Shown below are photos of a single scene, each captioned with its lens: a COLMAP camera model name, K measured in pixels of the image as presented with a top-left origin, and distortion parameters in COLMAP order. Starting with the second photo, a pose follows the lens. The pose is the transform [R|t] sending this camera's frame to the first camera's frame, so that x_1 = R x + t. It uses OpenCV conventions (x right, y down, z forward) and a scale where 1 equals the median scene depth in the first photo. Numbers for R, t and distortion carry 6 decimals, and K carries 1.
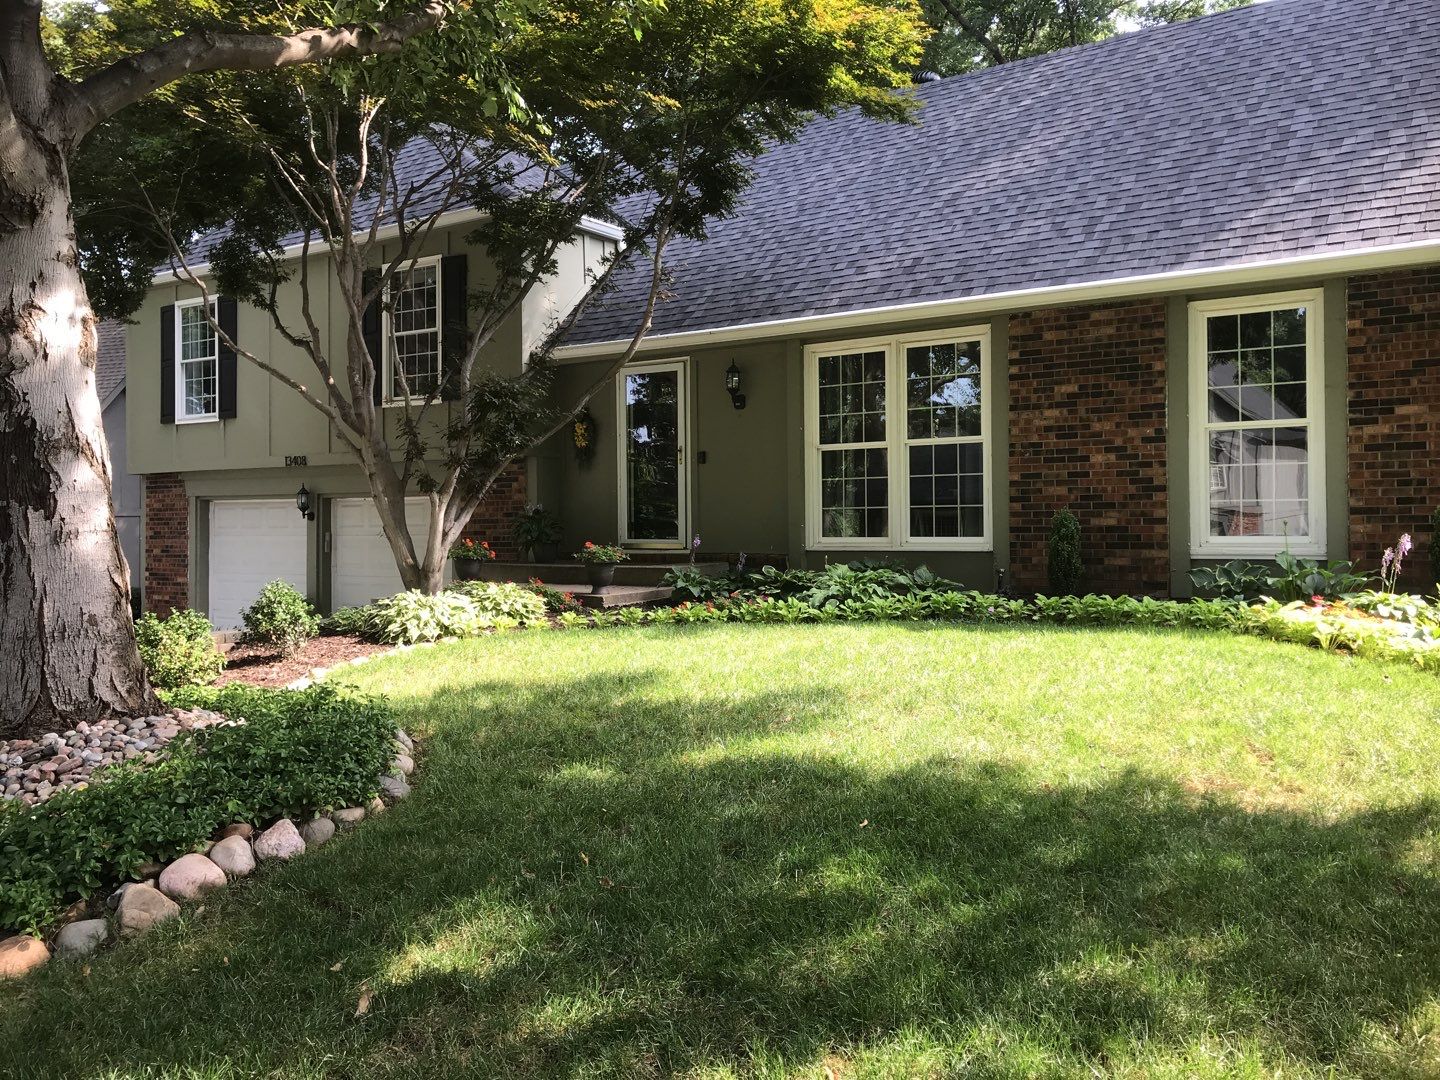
lens RADIAL K [[1117.7, 0, 779.0], [0, 1117.7, 501.6], [0, 0, 1]] dist [0.027522, 0.003490]
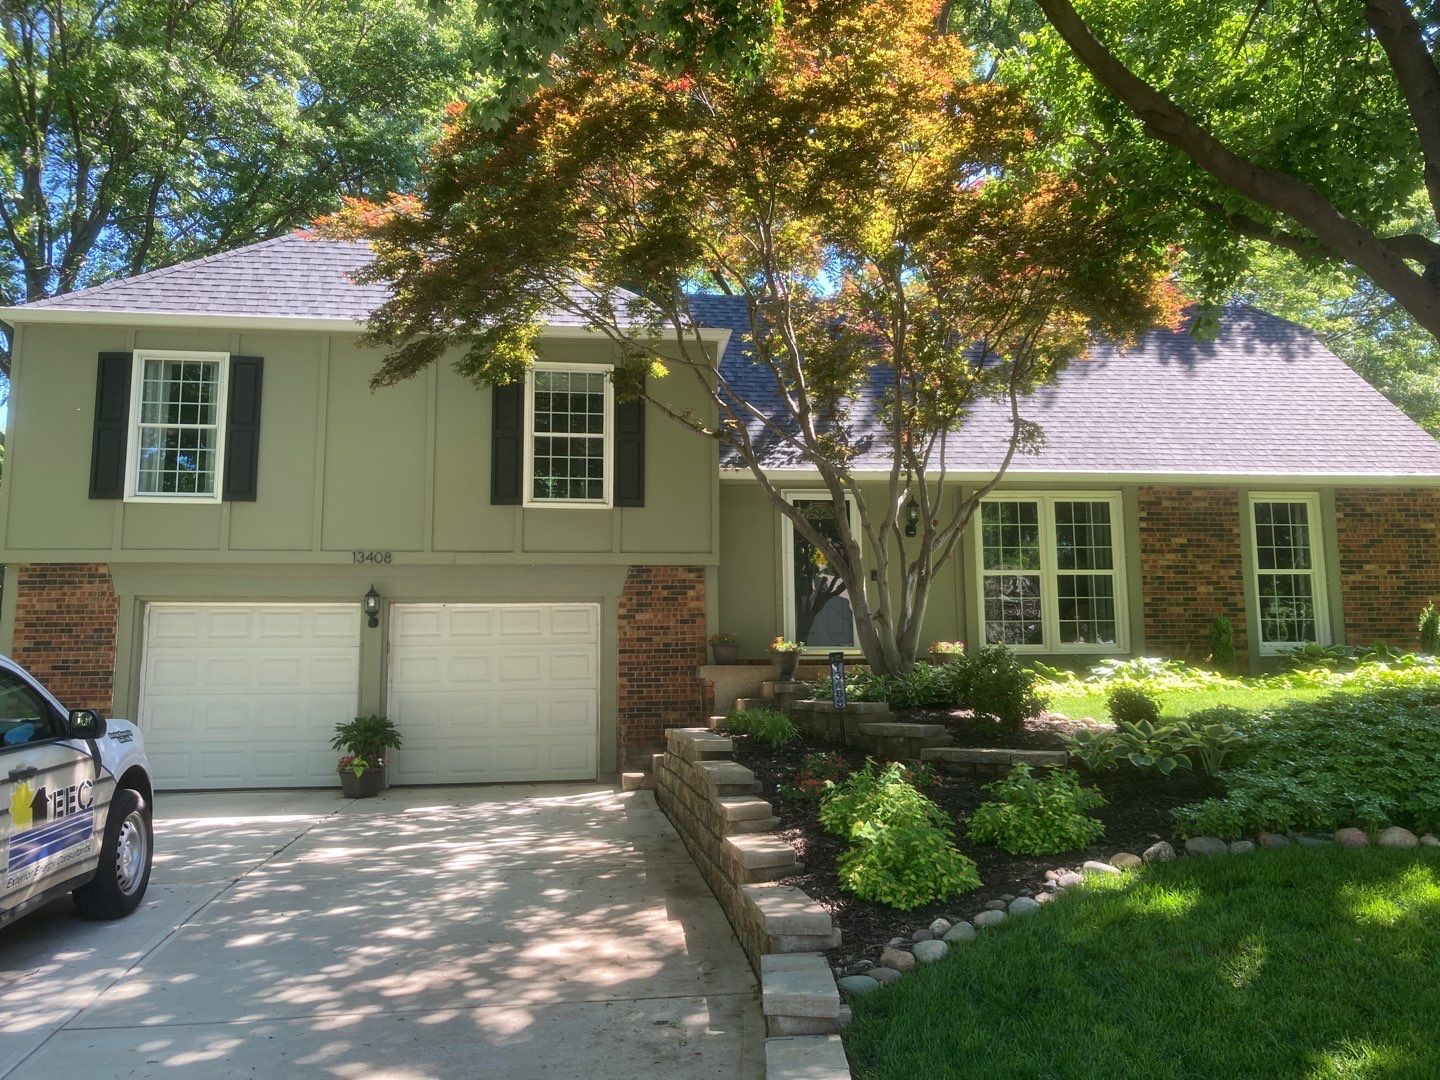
lens RADIAL K [[1159.6, 0, 732.9], [0, 1159.6, 526.8], [0, 0, 1]] dist [0.021772, -0.005459]
pose [[0.781321, 0.085786, 0.618206, -1.137063], [-0.005582, 0.991430, -0.130522, 0.082897], [-0.624105, 0.098529, 0.775103, 0.184162]]
